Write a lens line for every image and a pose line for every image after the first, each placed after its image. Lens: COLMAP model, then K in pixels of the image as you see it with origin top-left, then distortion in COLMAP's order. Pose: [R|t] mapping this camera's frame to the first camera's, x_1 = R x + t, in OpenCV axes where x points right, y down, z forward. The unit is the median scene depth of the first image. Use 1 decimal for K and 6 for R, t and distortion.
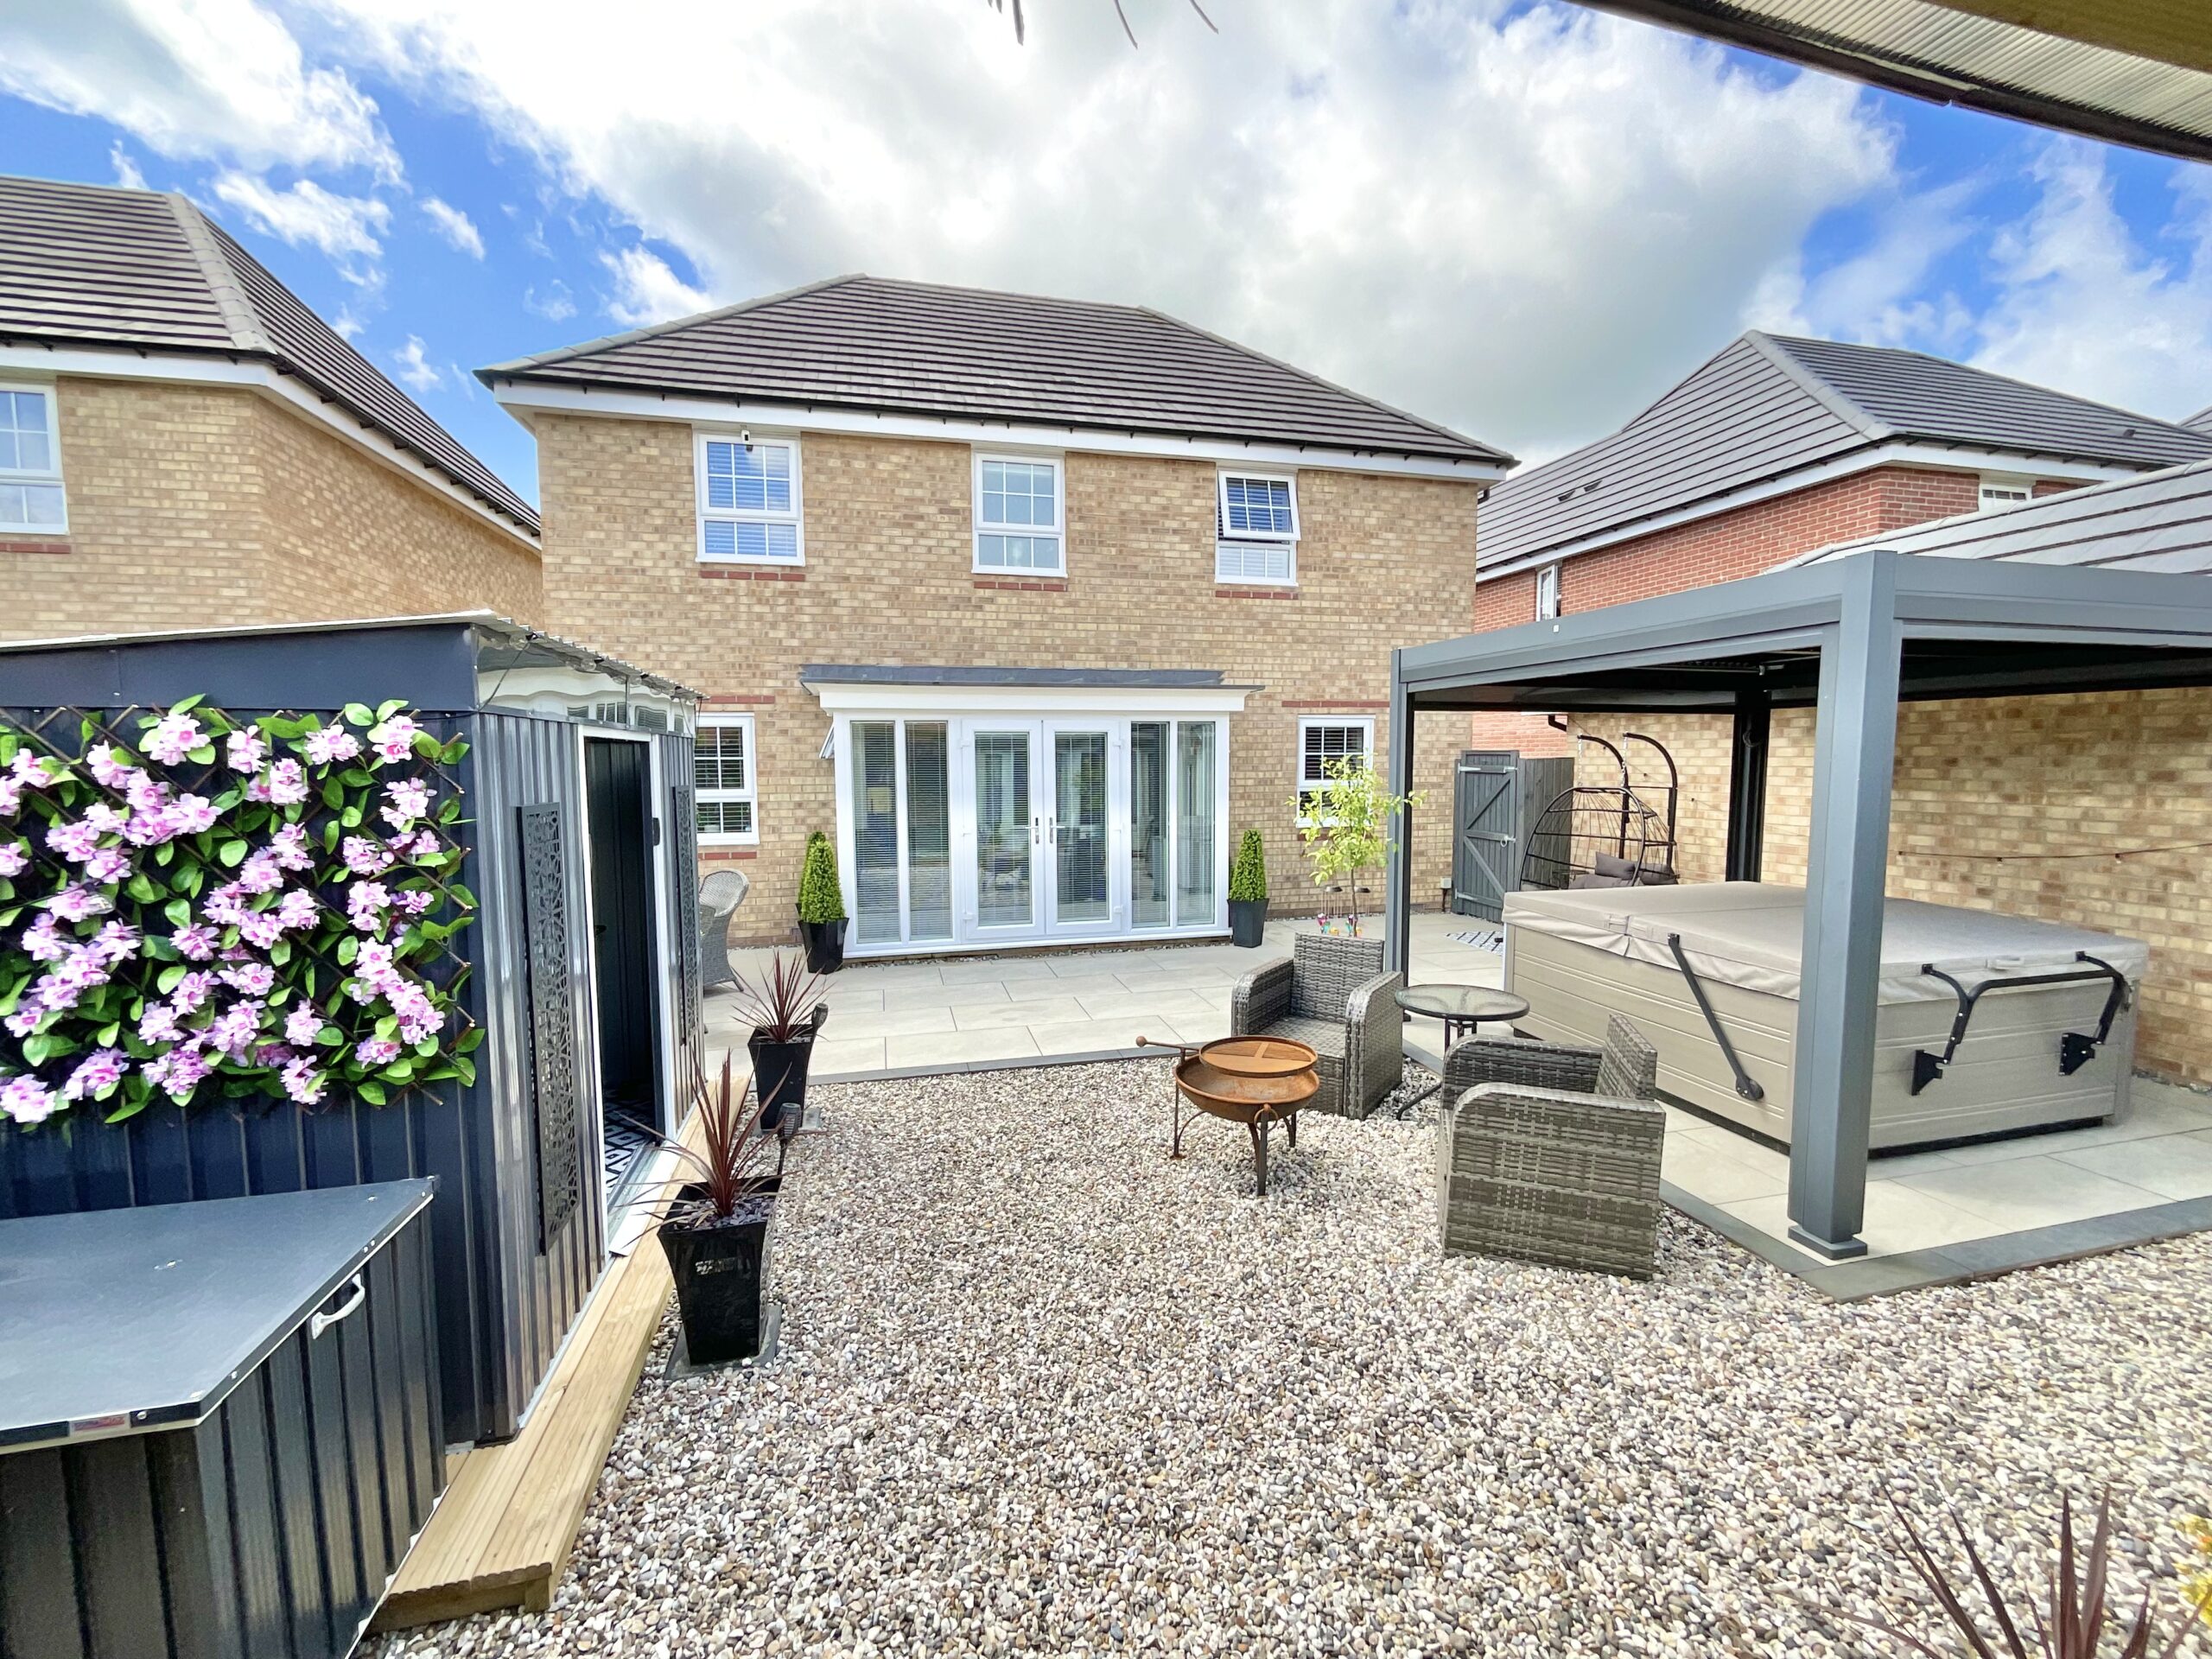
lens RADIAL K [[896.9, 0, 1100.3], [0, 896.9, 828.9], [0, 0, 1]] dist [0.004626, 0.000520]
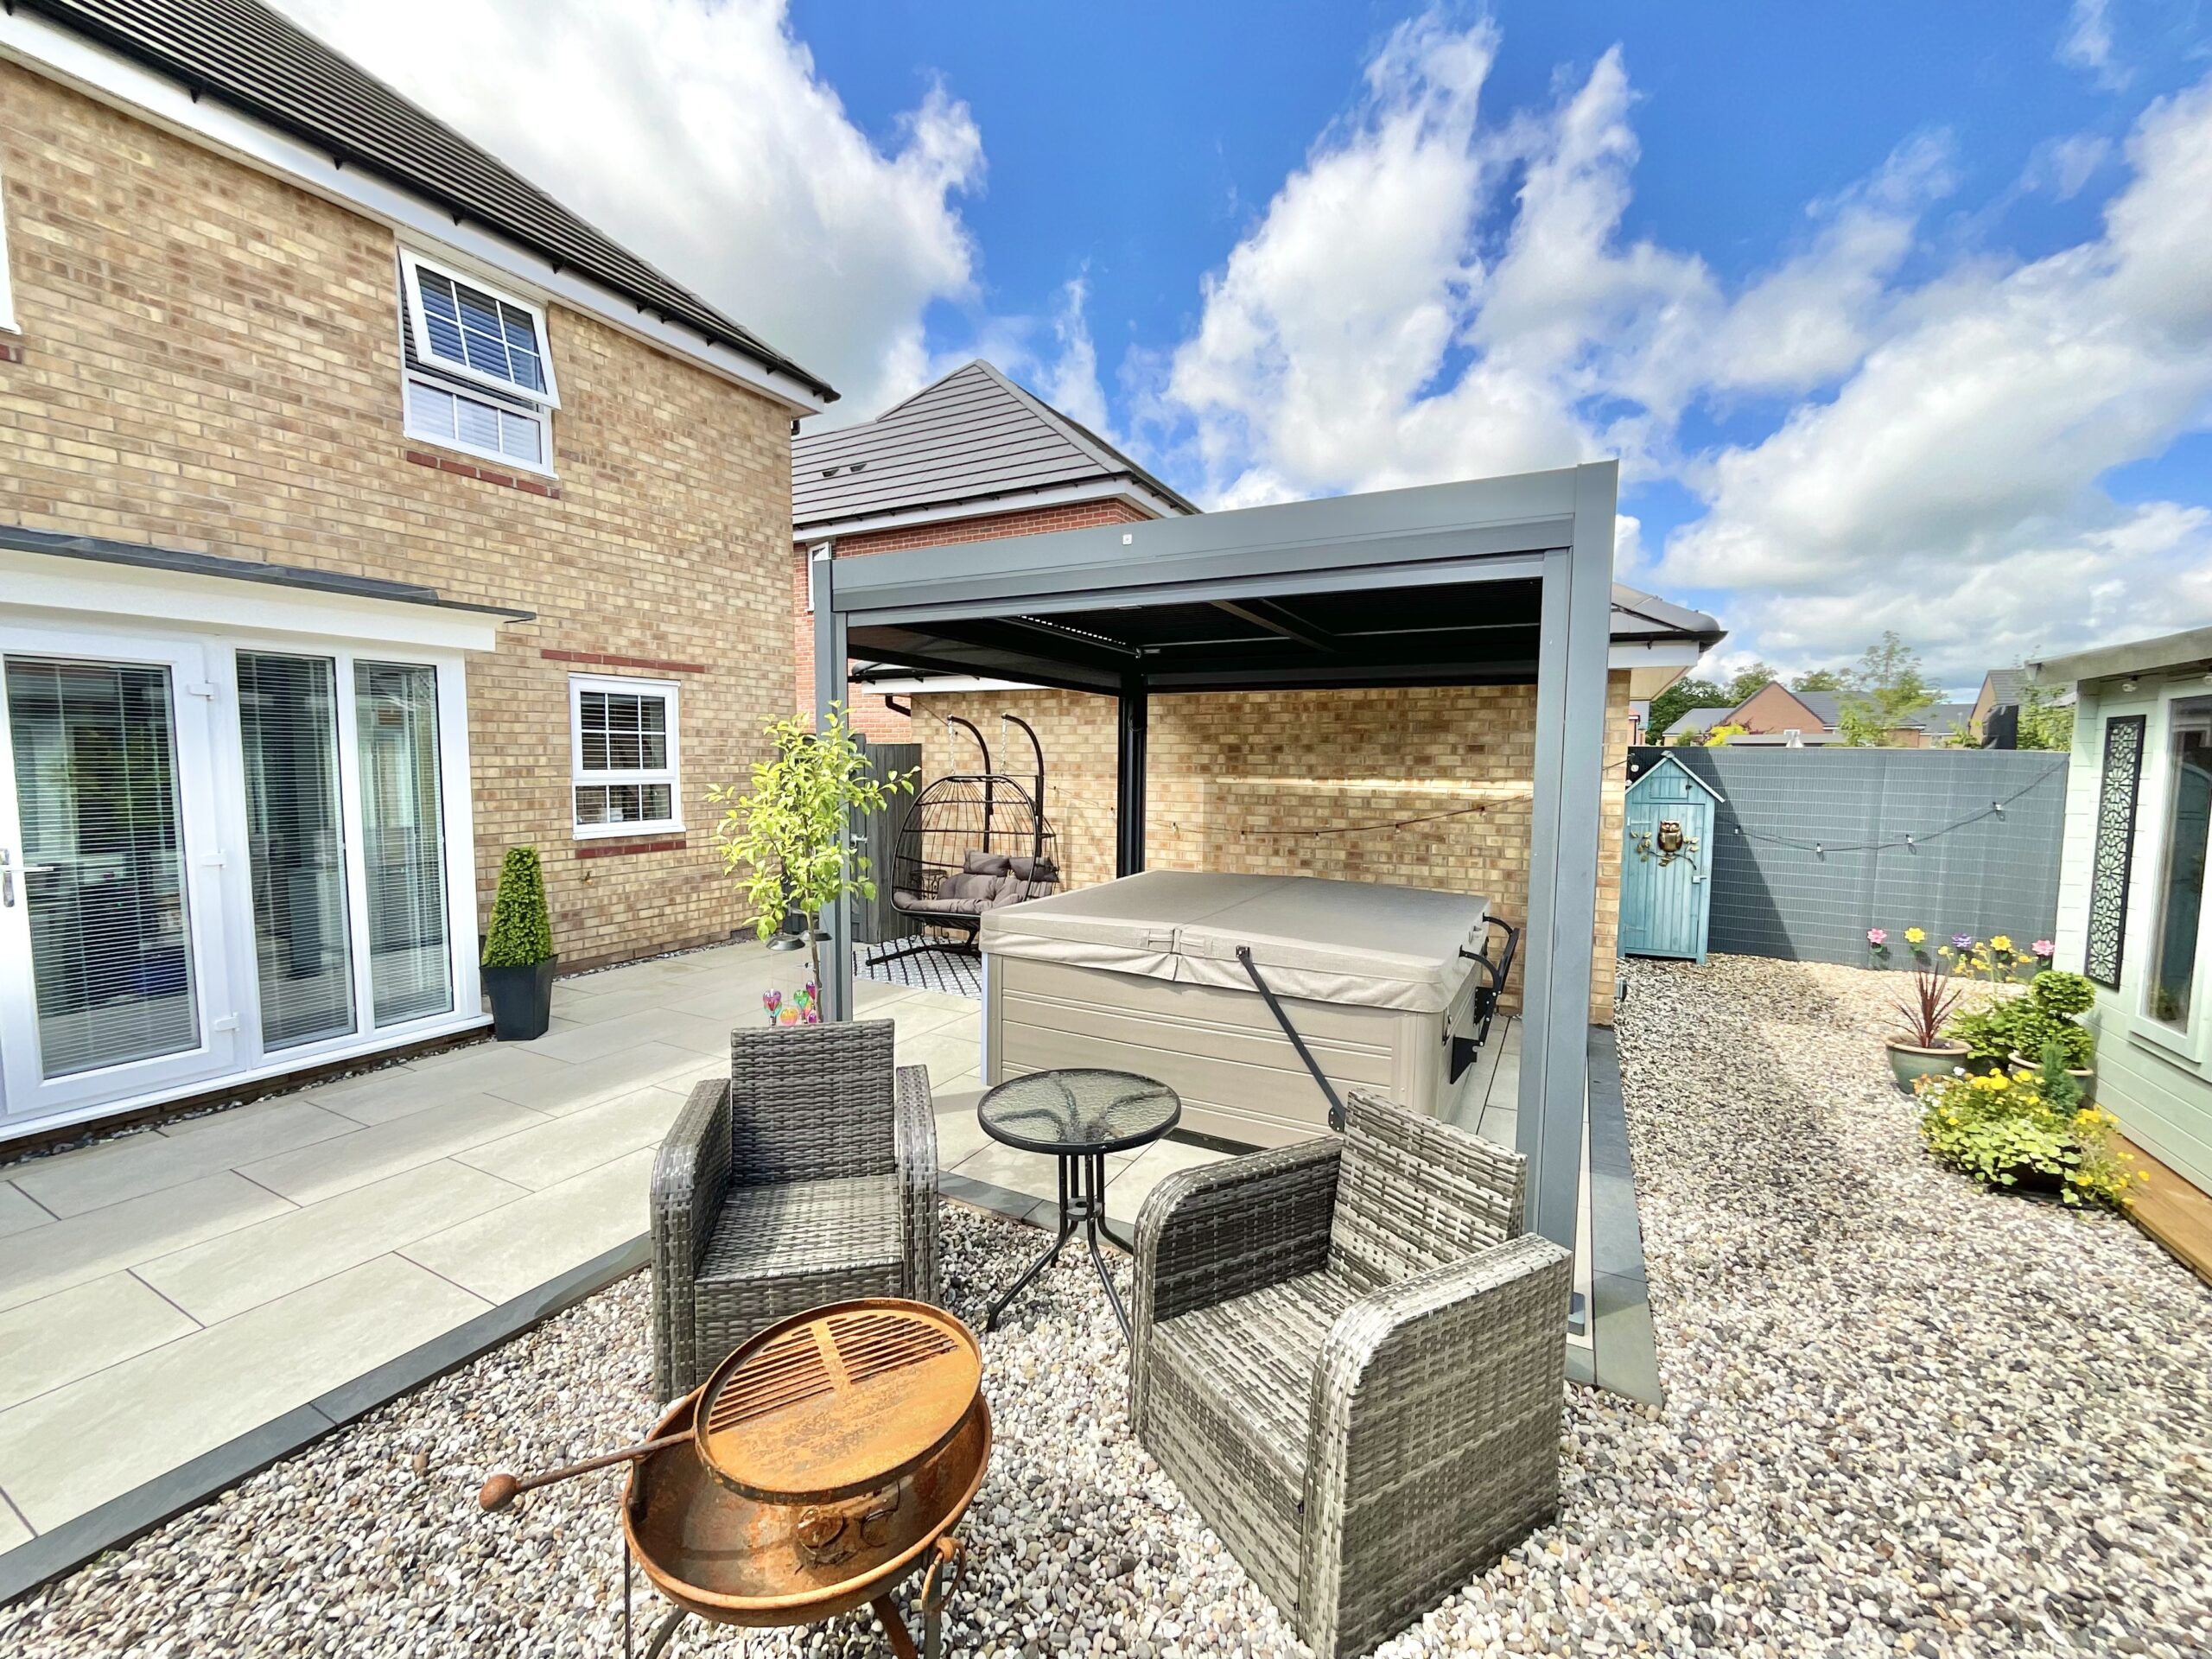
lens RADIAL K [[896.9, 0, 1100.3], [0, 896.9, 828.9], [0, 0, 1]] dist [0.004626, 0.000520]
pose [[0.666367, -0.048465, 0.744047, -0.023862], [0.047041, 0.998630, 0.022917, -0.007623], [-0.744138, 0.019730, 0.667734, 0.294138]]
